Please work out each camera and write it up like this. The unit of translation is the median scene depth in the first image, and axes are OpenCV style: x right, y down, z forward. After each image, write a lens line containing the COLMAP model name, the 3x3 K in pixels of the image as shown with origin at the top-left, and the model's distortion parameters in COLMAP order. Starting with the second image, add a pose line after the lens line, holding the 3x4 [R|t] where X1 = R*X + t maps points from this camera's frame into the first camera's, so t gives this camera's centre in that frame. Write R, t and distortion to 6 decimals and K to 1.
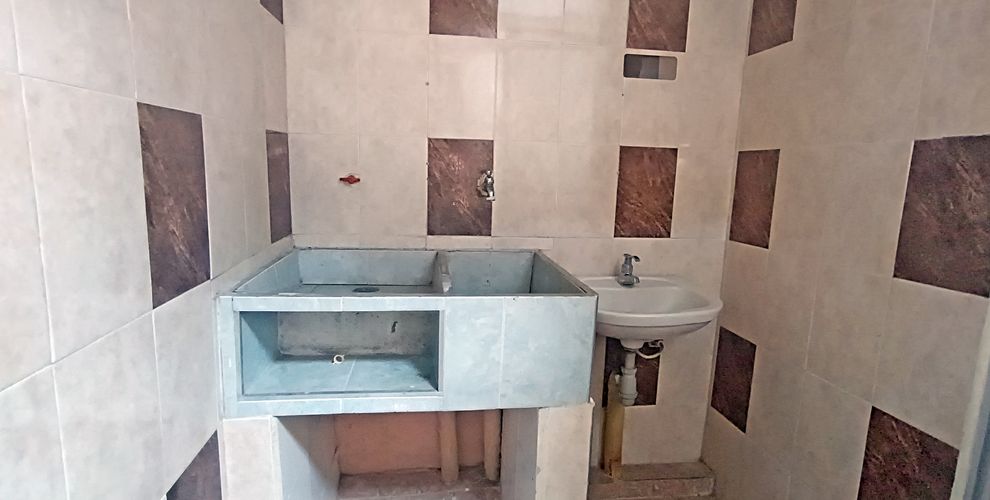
lens RADIAL K [[500.9, 0, 496.7], [0, 500.9, 252.3], [0, 0, 1]] dist [-0.005533, 0.000710]
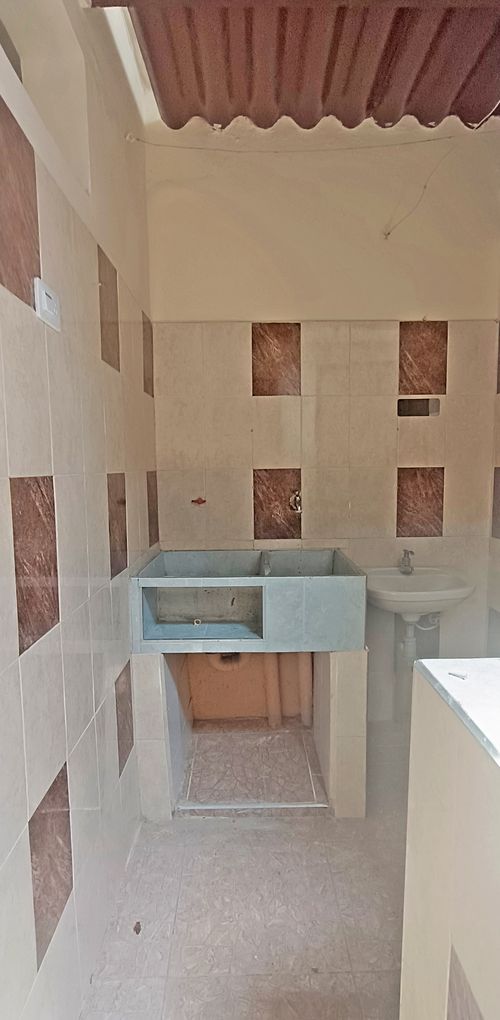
lens RADIAL K [[559.6, 0, 251.5], [0, 559.6, 512.3], [0, 0, 1]] dist [-0.002858, 0.000159]
pose [[0.989267, -0.032707, -0.142409, 0.074781], [0.020024, 0.995777, -0.089598, 0.029690], [0.144738, 0.085785, 0.985744, -0.517047]]
